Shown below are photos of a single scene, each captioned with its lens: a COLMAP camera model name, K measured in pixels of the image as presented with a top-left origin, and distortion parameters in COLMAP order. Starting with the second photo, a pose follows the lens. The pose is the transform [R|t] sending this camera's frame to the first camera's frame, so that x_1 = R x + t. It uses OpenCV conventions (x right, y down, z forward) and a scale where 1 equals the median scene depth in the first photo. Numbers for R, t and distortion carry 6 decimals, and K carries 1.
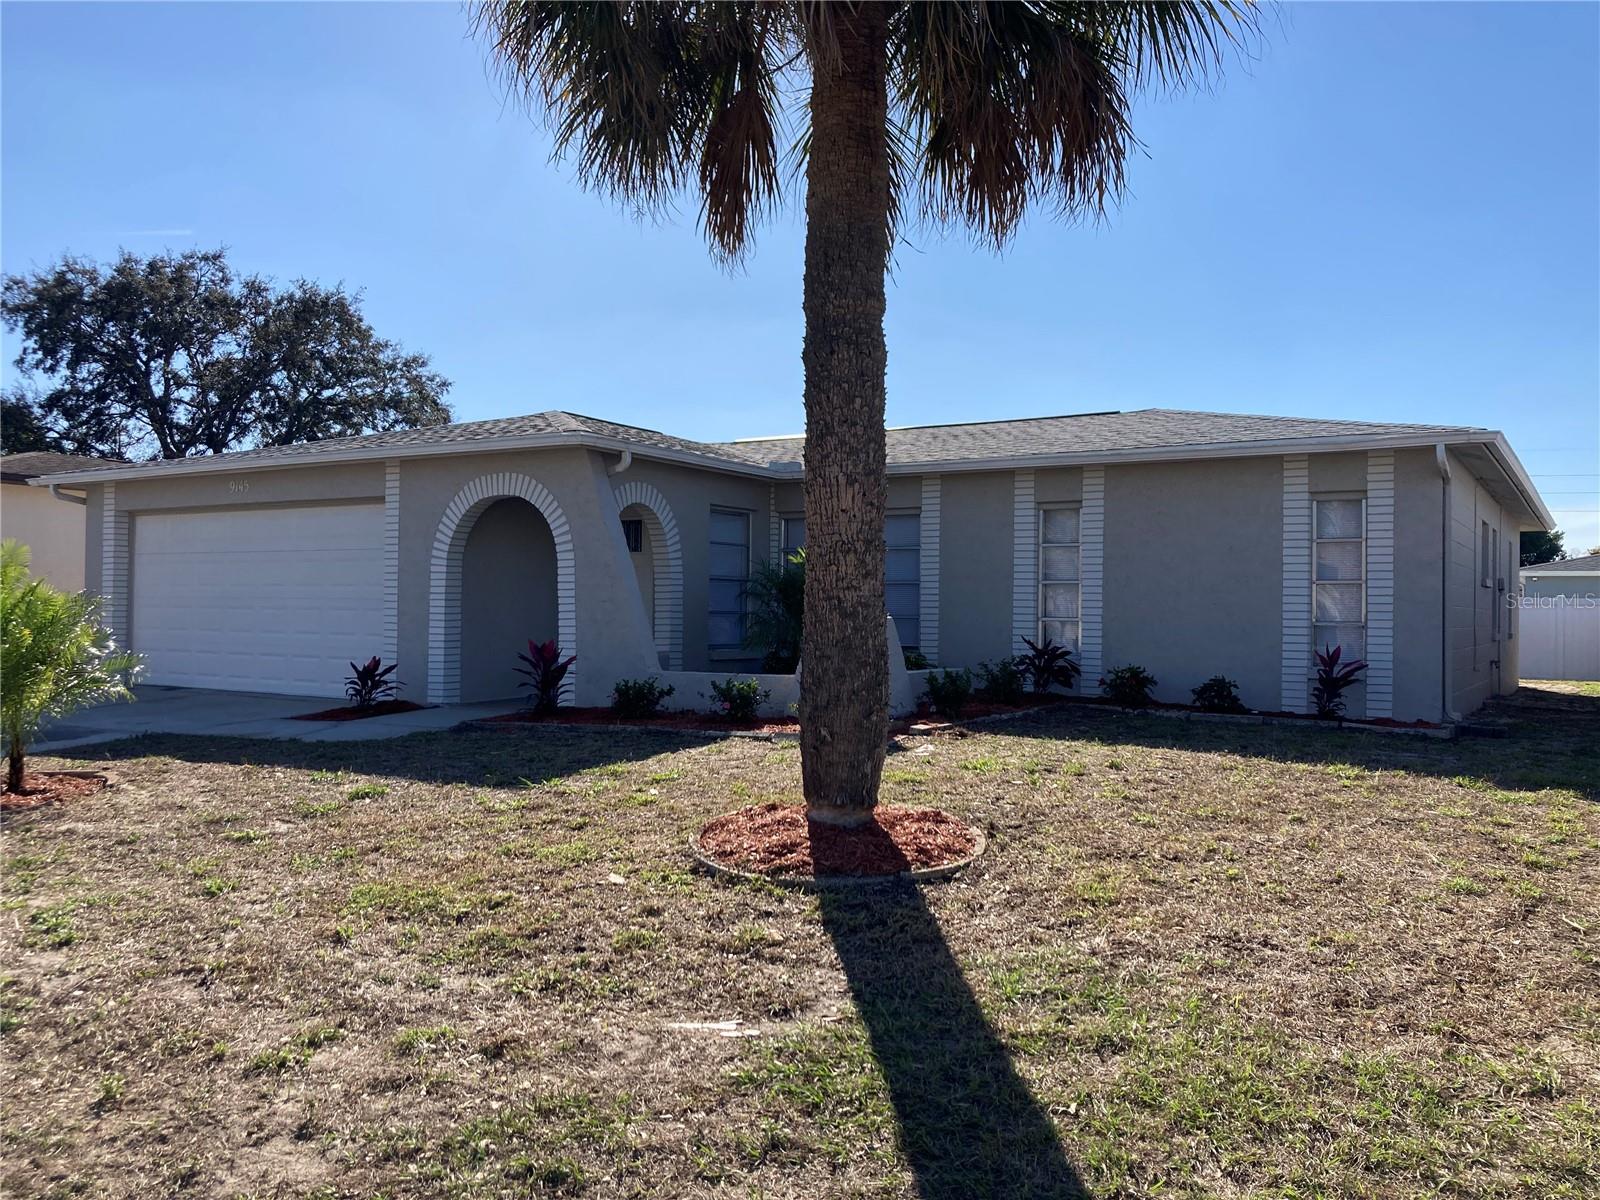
lens RADIAL K [[1322.7, 0, 800.4], [0, 1322.7, 592.2], [0, 0, 1]] dist [0.036966, -0.031677]
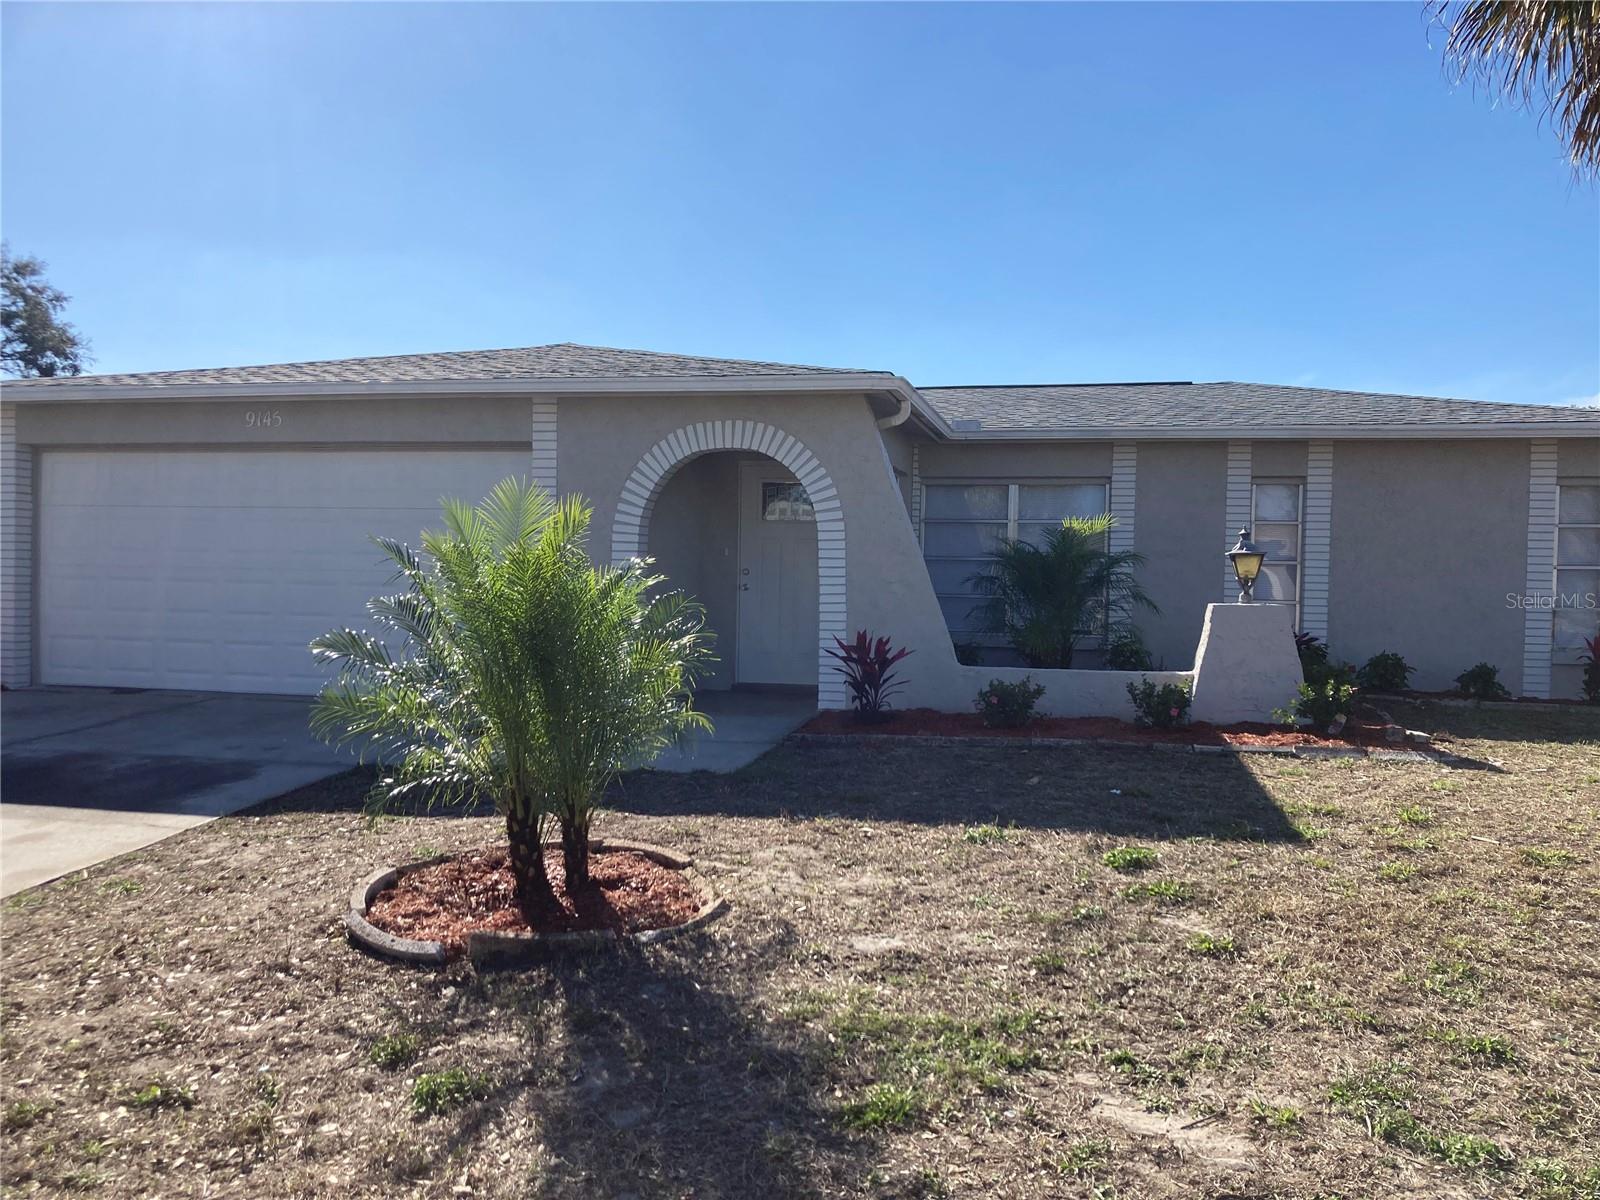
lens RADIAL K [[1322.7, 0, 834.0], [0, 1322.7, 599.0], [0, 0, 1]] dist [0.036966, -0.031677]
pose [[0.942822, 0.001670, 0.333291, -0.423578], [-0.012923, 0.999419, 0.031550, -0.007808], [-0.333045, -0.034053, 0.942296, 0.216774]]
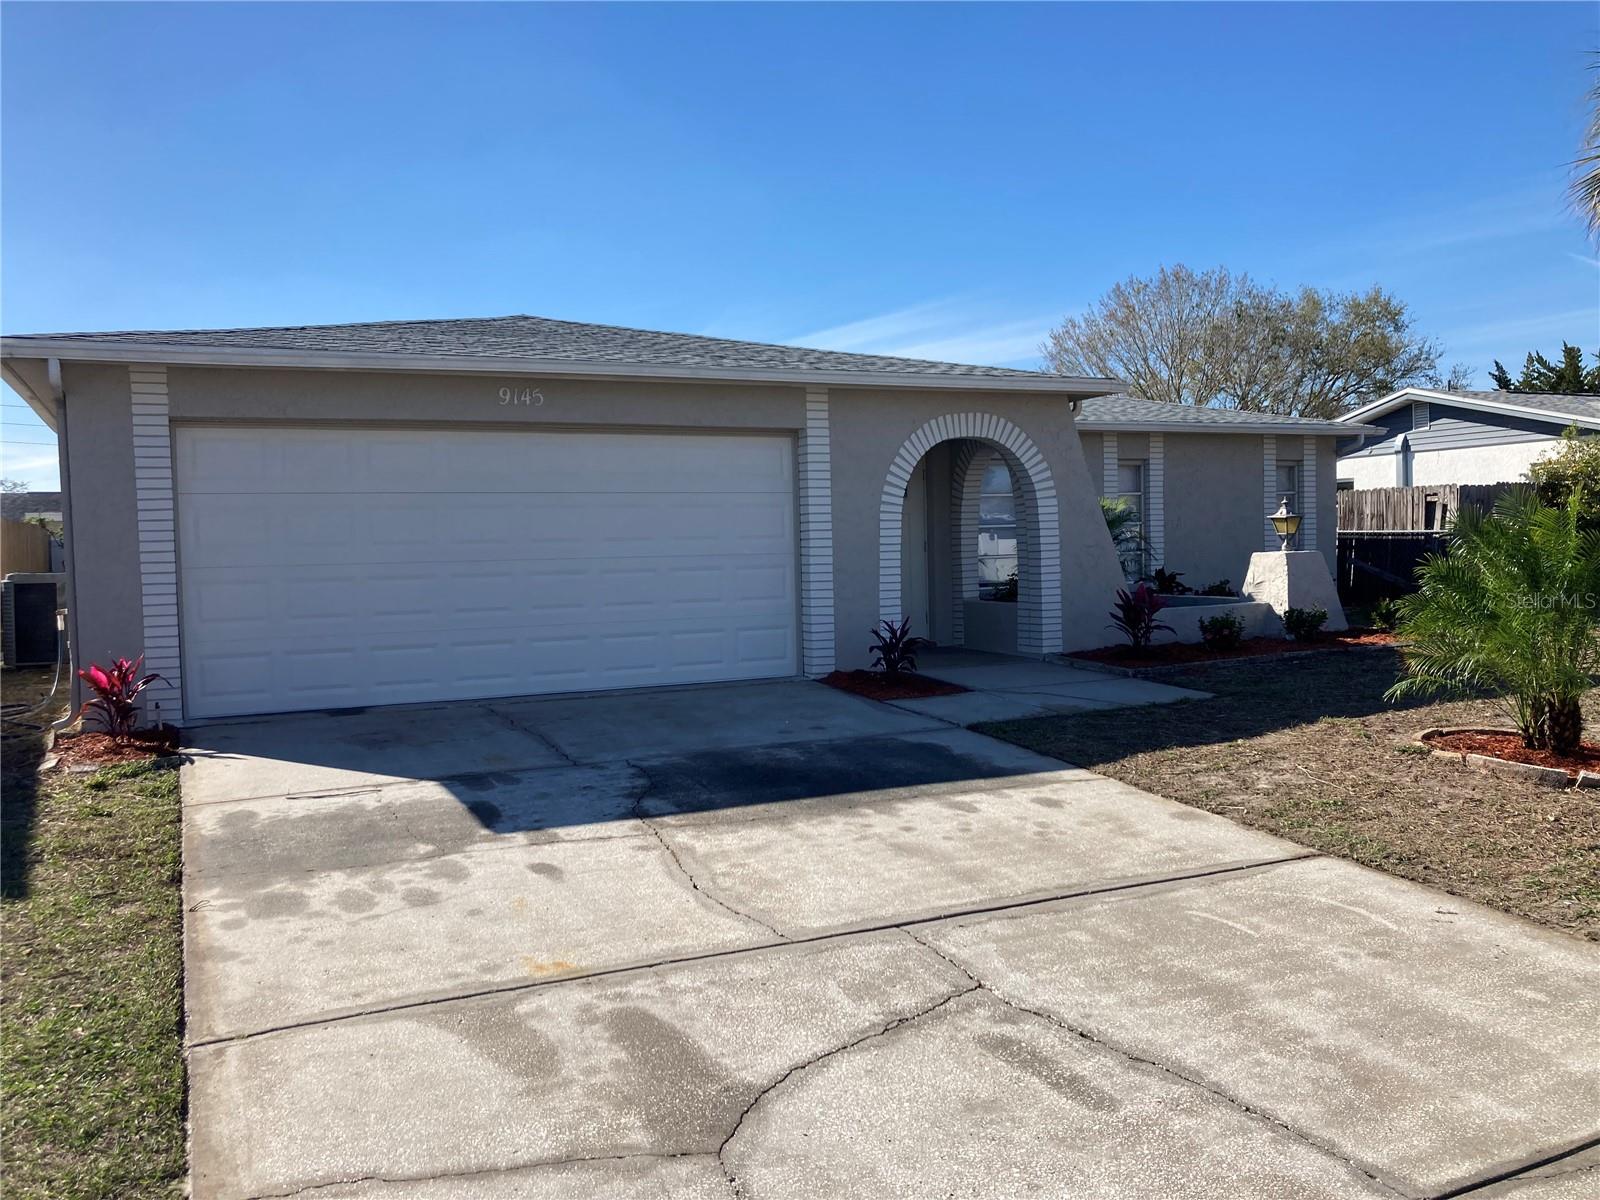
lens RADIAL K [[1322.7, 0, 806.6], [0, 1322.7, 608.0], [0, 0, 1]] dist [0.036966, -0.031677]
pose [[0.550983, -0.062682, 0.832159, -1.050608], [0.021102, 0.997903, 0.061195, -0.012054], [-0.834249, -0.016157, 0.551150, 0.569009]]
